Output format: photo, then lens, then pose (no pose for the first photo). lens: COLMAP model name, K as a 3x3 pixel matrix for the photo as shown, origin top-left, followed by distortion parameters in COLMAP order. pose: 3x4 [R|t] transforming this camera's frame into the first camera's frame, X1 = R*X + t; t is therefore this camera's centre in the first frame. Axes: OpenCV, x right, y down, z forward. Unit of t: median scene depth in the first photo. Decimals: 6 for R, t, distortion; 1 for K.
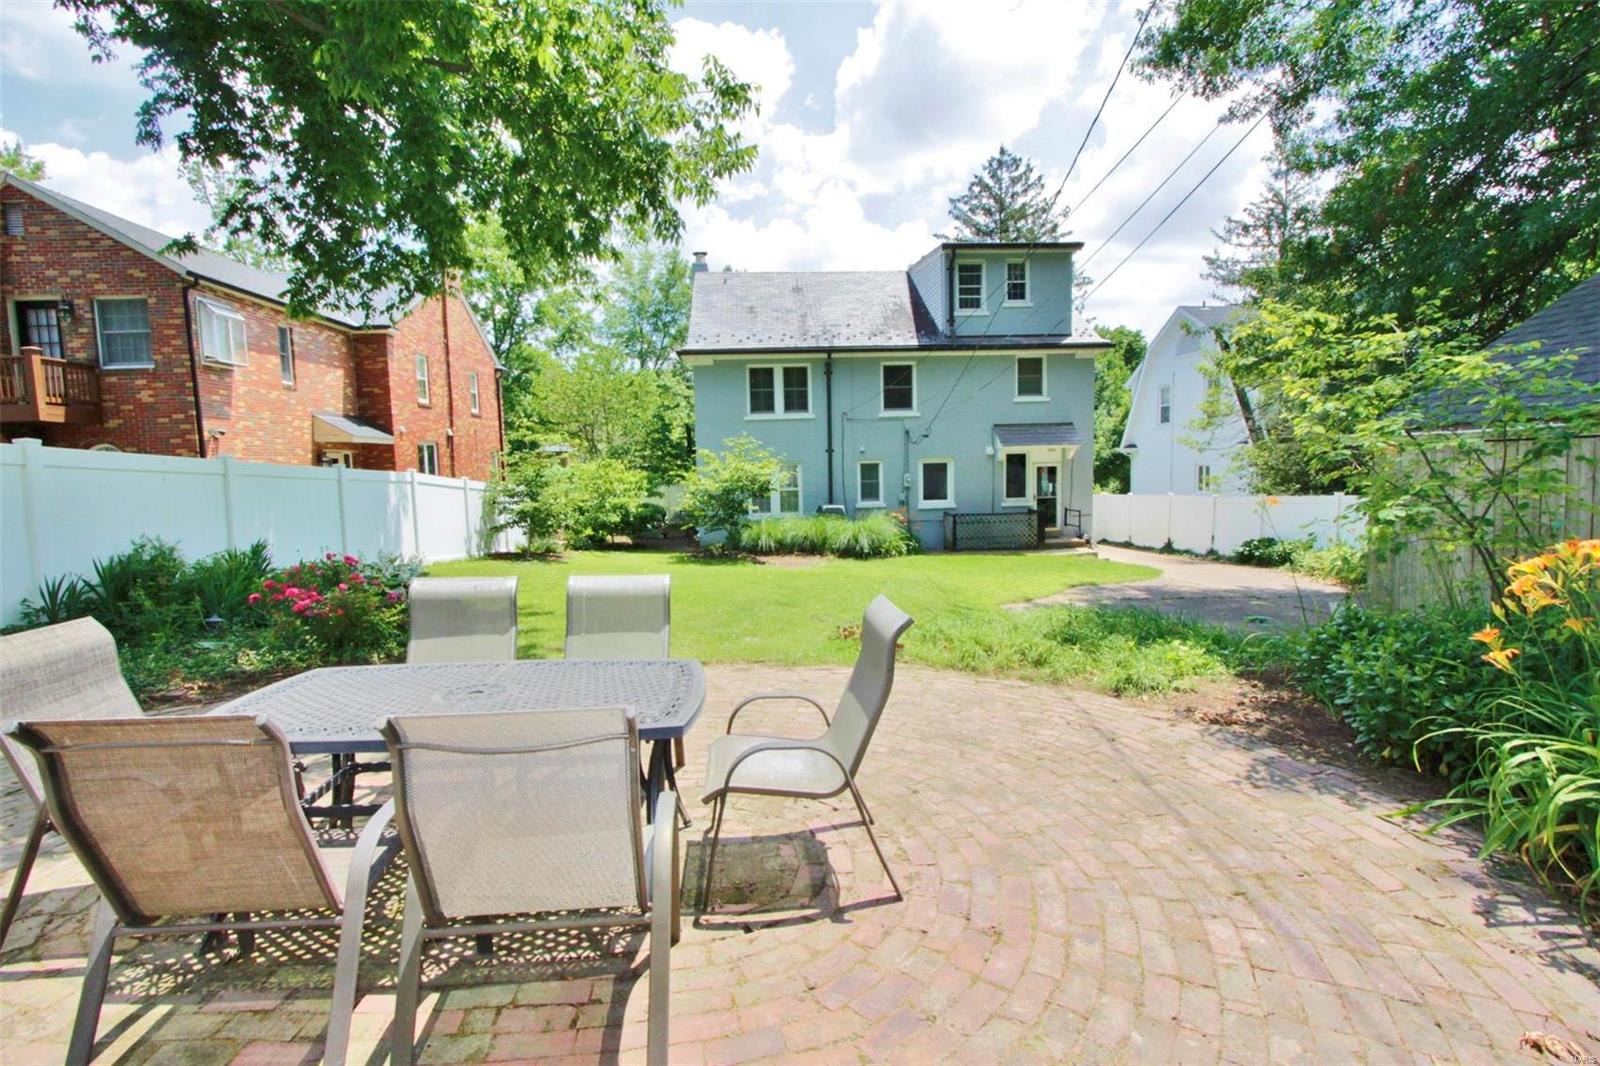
lens RADIAL K [[738.9, 0, 799.0], [0, 738.9, 529.7], [0, 0, 1]] dist [-0.021280, 0.004683]
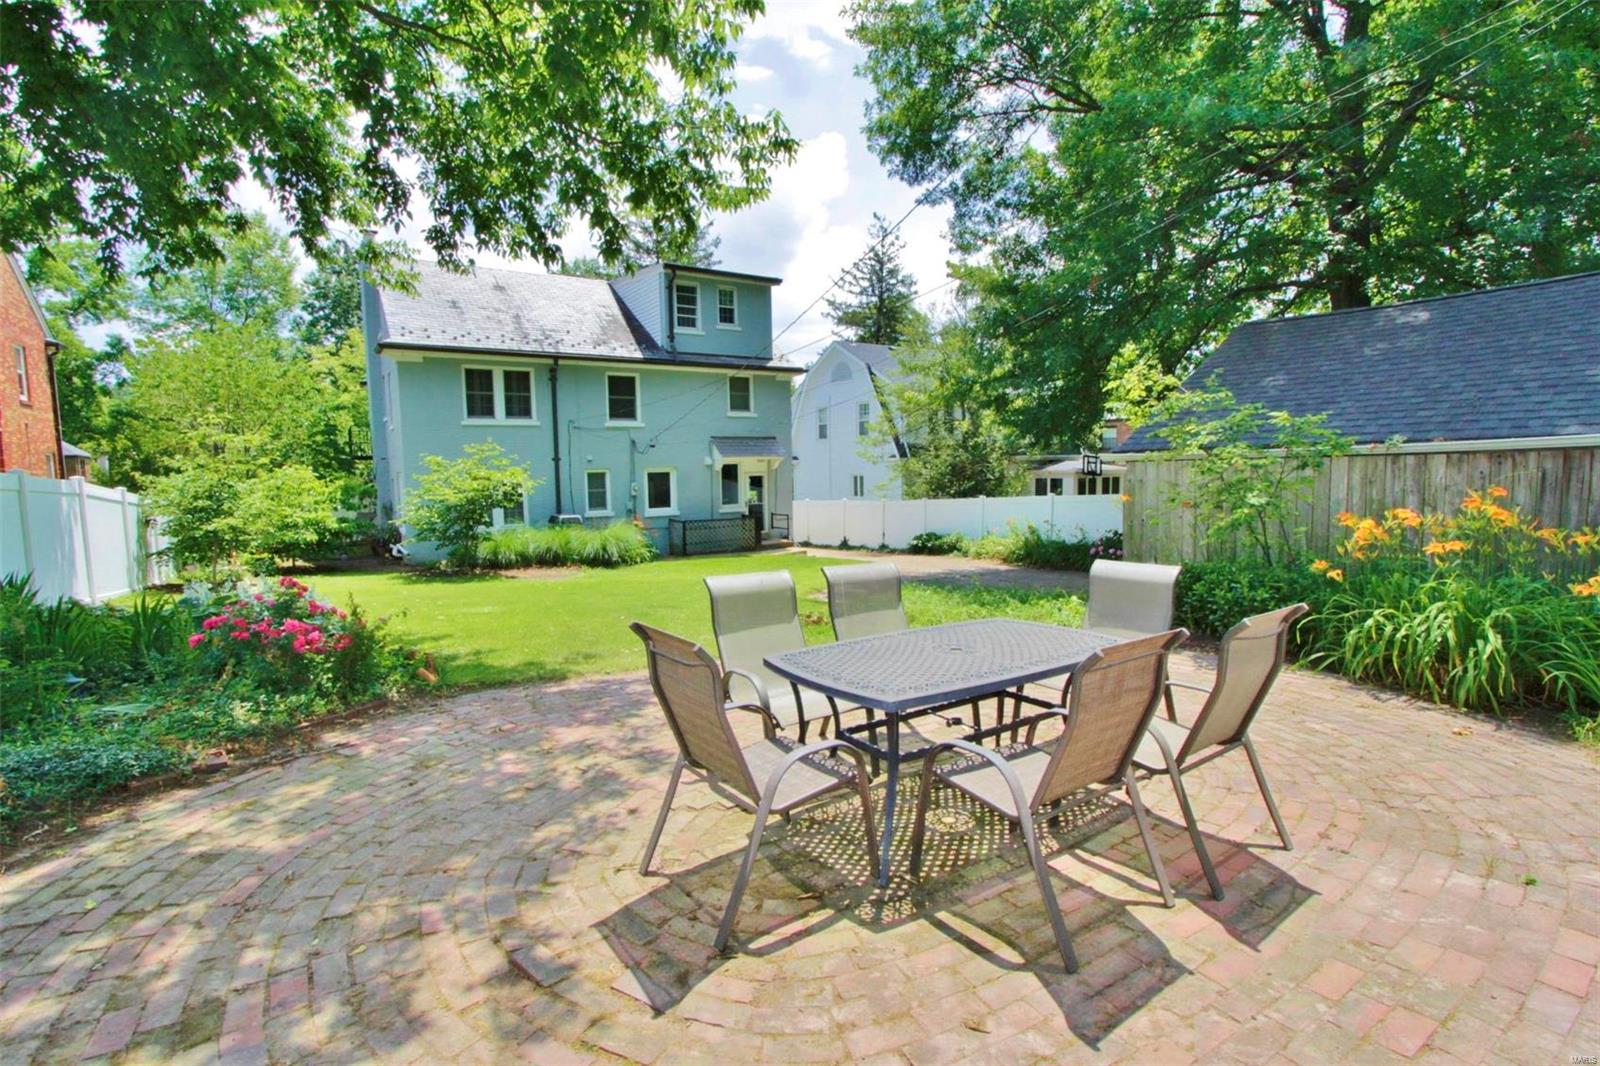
lens RADIAL K [[738.9, 0, 793.6], [0, 738.9, 532.9], [0, 0, 1]] dist [-0.021280, 0.004683]
pose [[0.870472, -0.034494, 0.491007, -0.166493], [0.039307, 0.999227, 0.000512, 0.001523], [-0.490645, 0.018854, 0.871156, 0.004182]]
